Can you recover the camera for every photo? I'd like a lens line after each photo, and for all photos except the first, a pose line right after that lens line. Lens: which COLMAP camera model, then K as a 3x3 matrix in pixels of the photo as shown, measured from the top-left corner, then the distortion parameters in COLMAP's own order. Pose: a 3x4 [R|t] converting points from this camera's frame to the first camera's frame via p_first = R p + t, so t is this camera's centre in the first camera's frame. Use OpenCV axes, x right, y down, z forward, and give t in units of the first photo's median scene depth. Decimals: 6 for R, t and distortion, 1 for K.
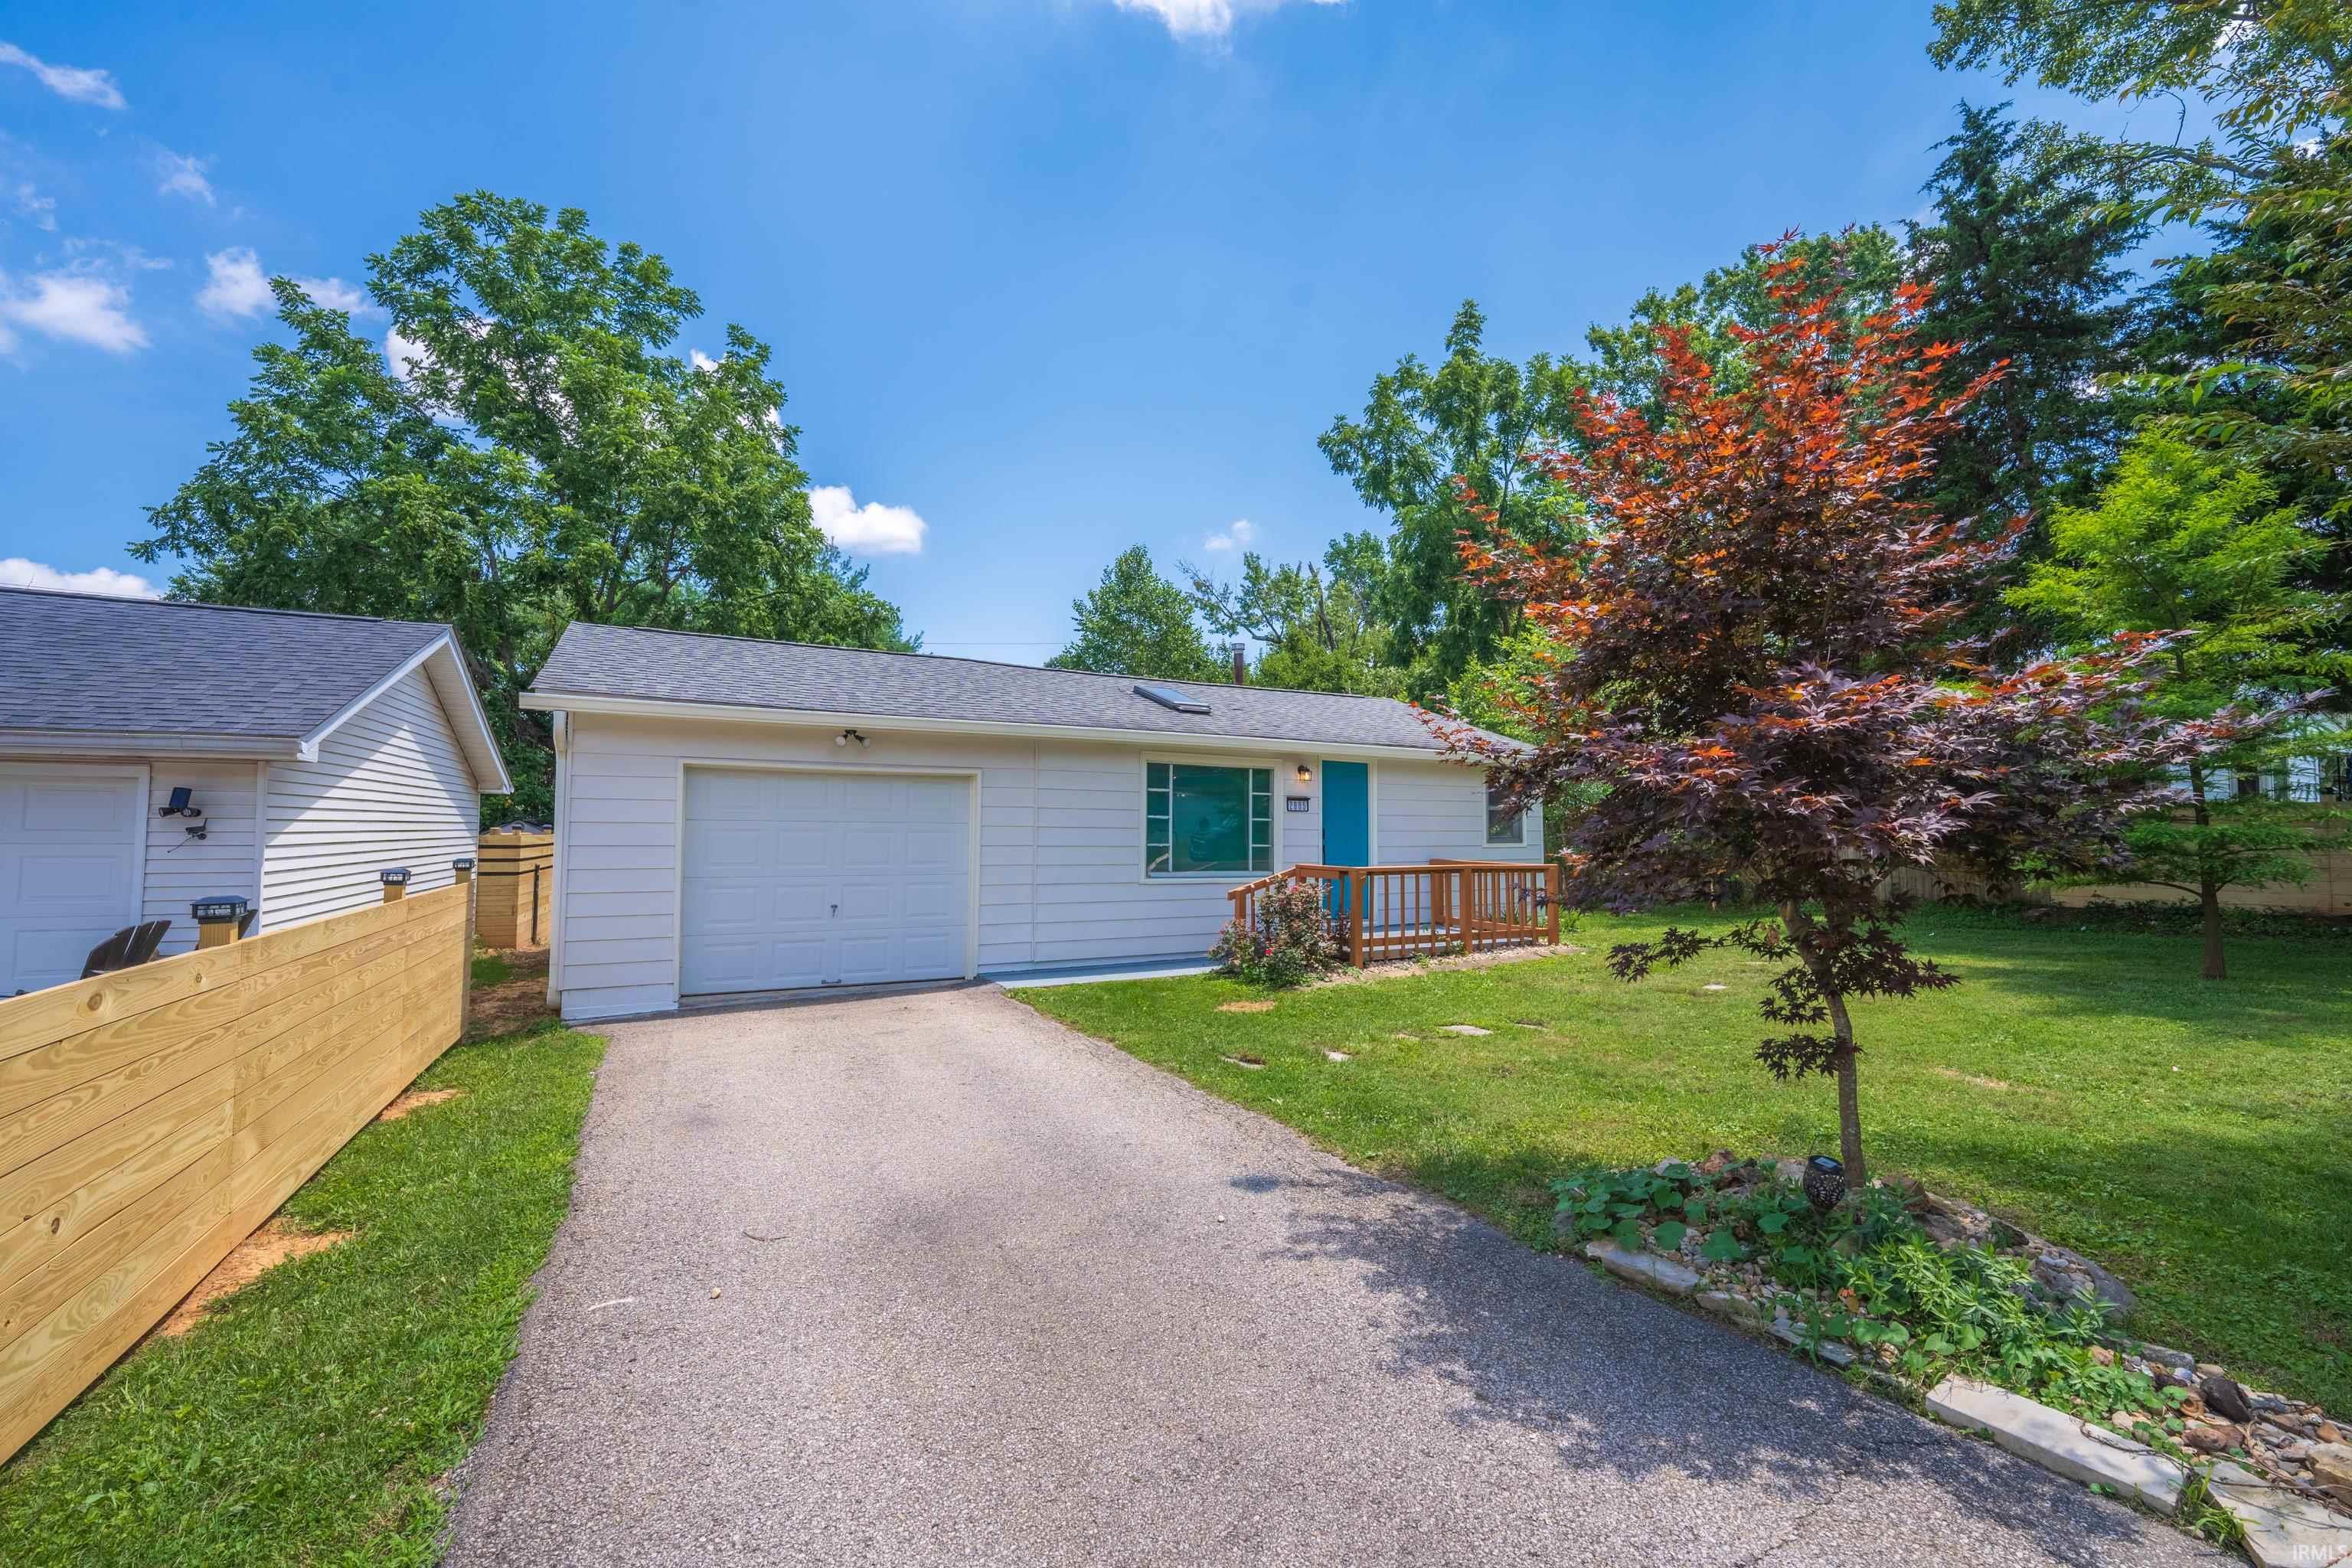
lens RADIAL K [[938.1, 0, 1178.0], [0, 938.1, 830.8], [0, 0, 1]] dist [-0.029289, -0.000075]
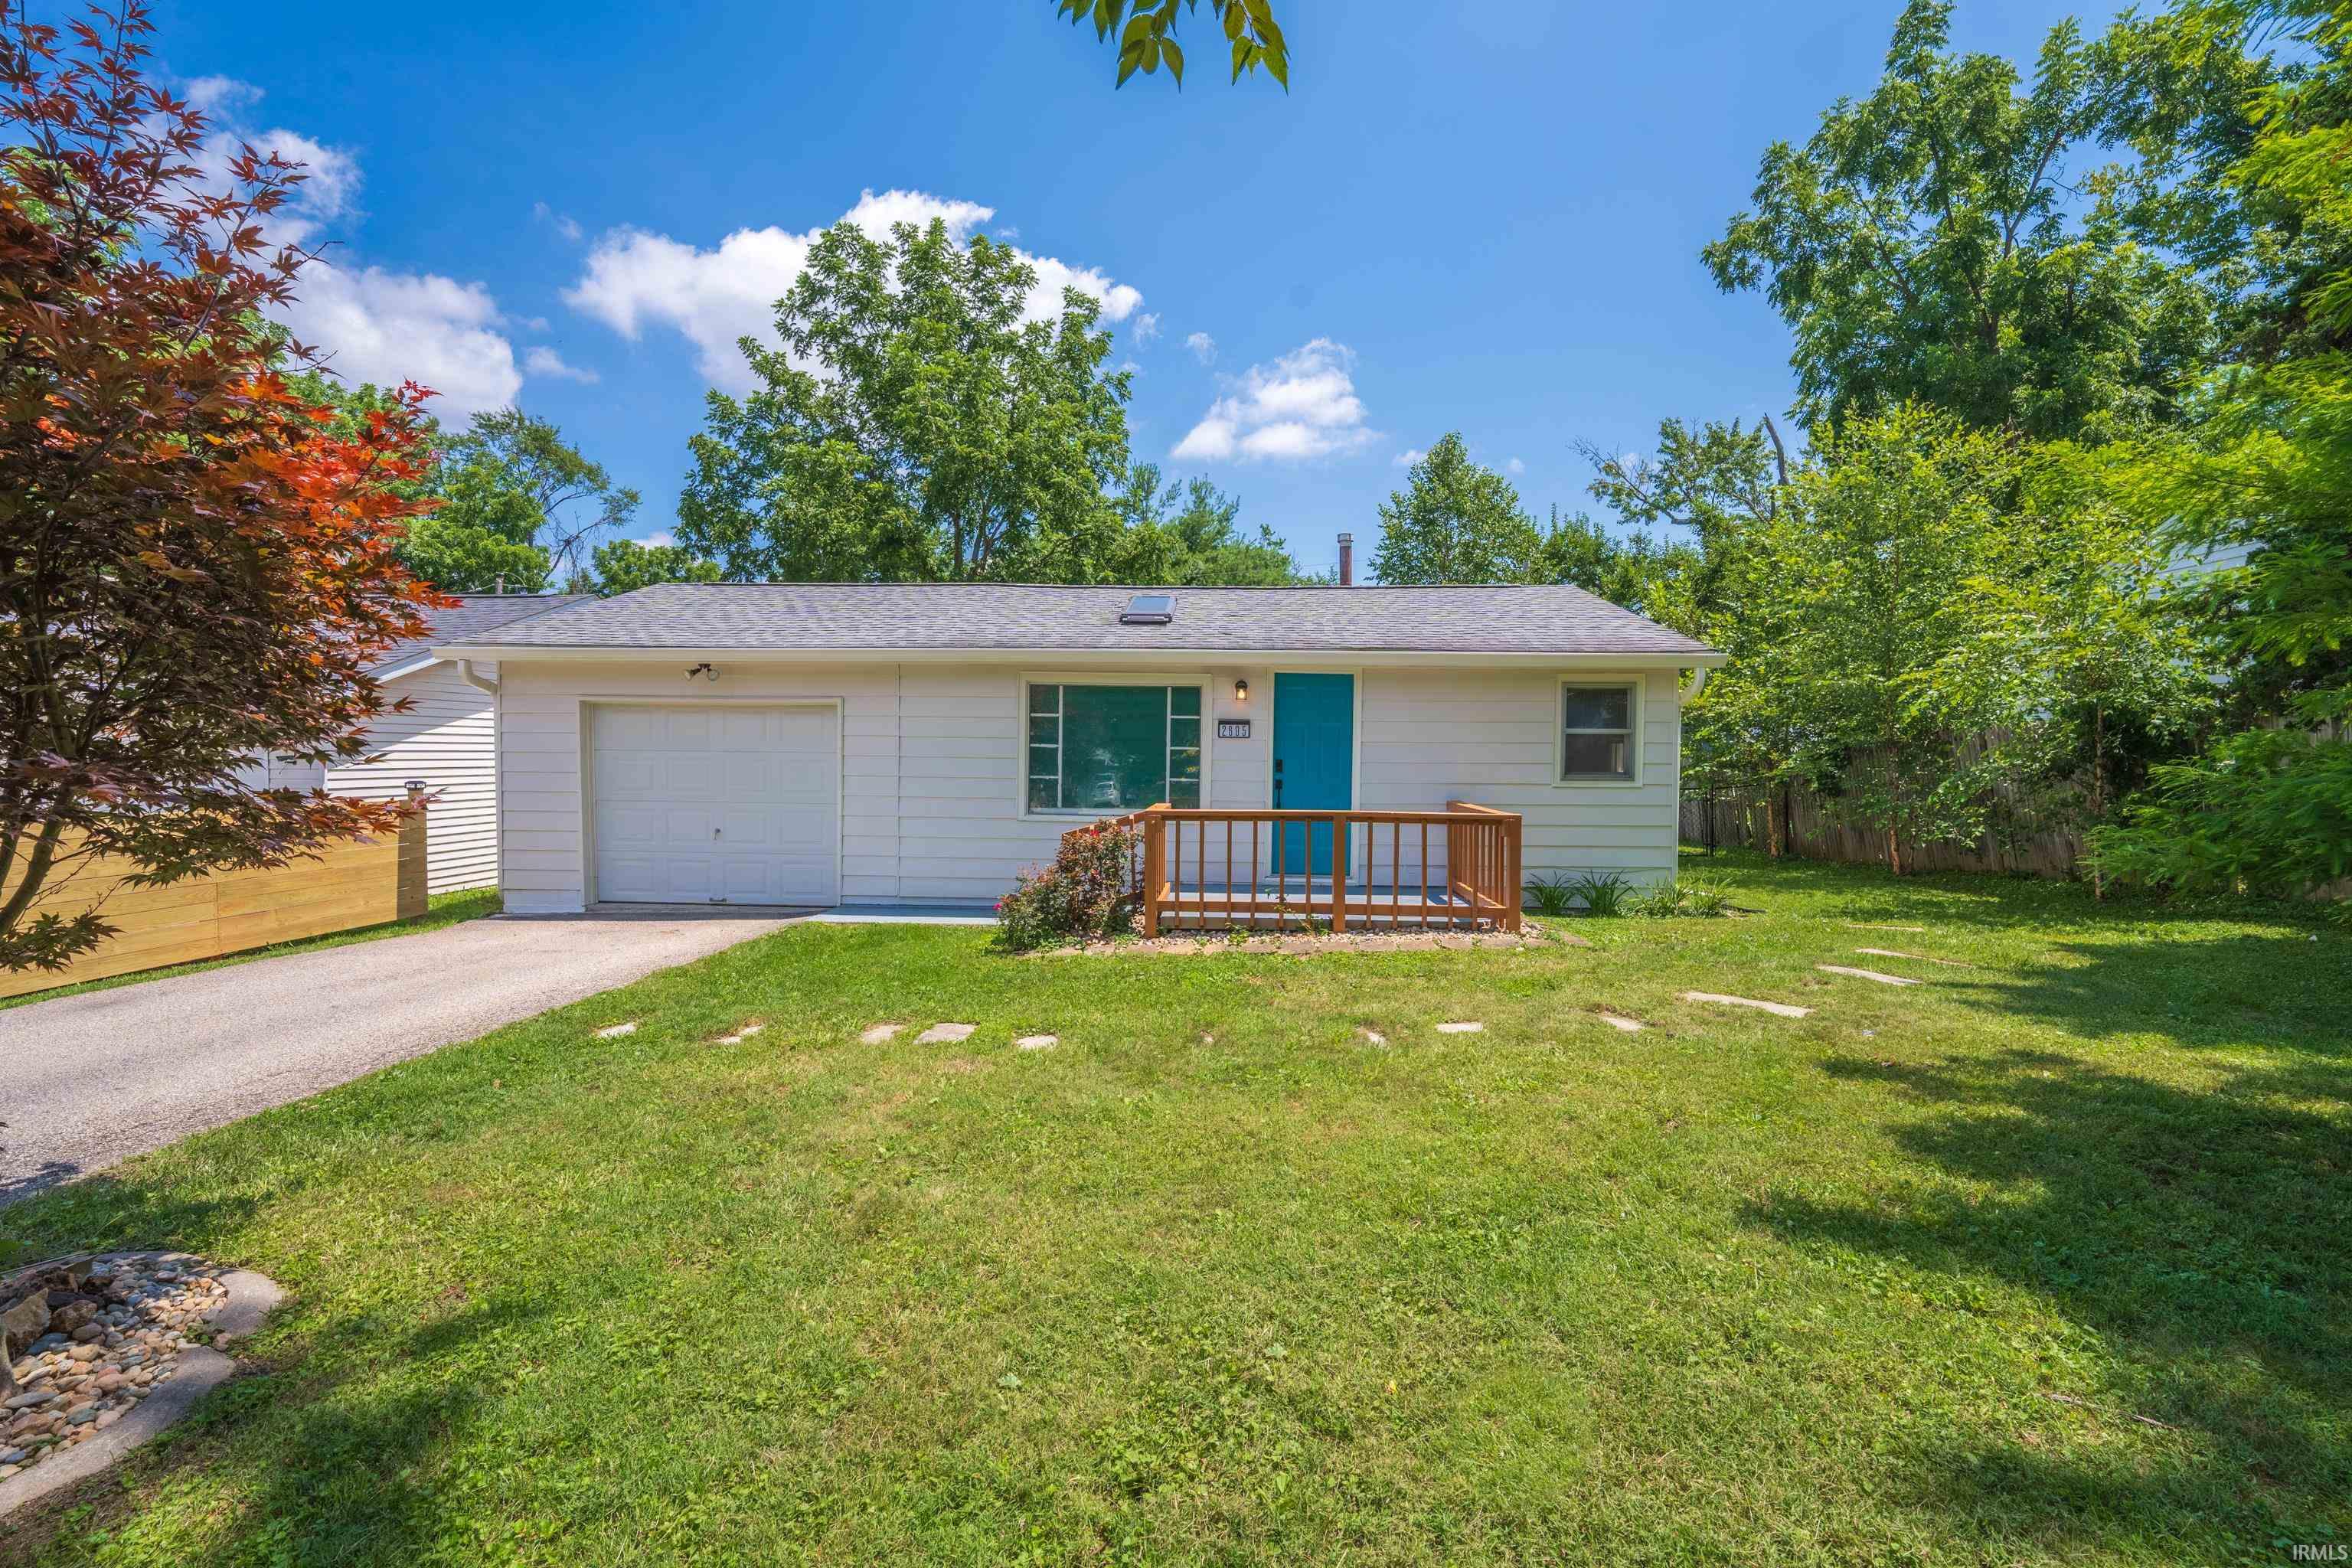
lens RADIAL K [[942.4, 0, 1176.0], [0, 942.4, 784.0], [0, 0, 1]] dist [-0.002444, -0.000158]
pose [[0.858071, 0.017820, -0.513222, 0.498256], [-0.003829, 0.999592, 0.028305, -0.003502], [0.513517, -0.022323, 0.857789, 0.270417]]
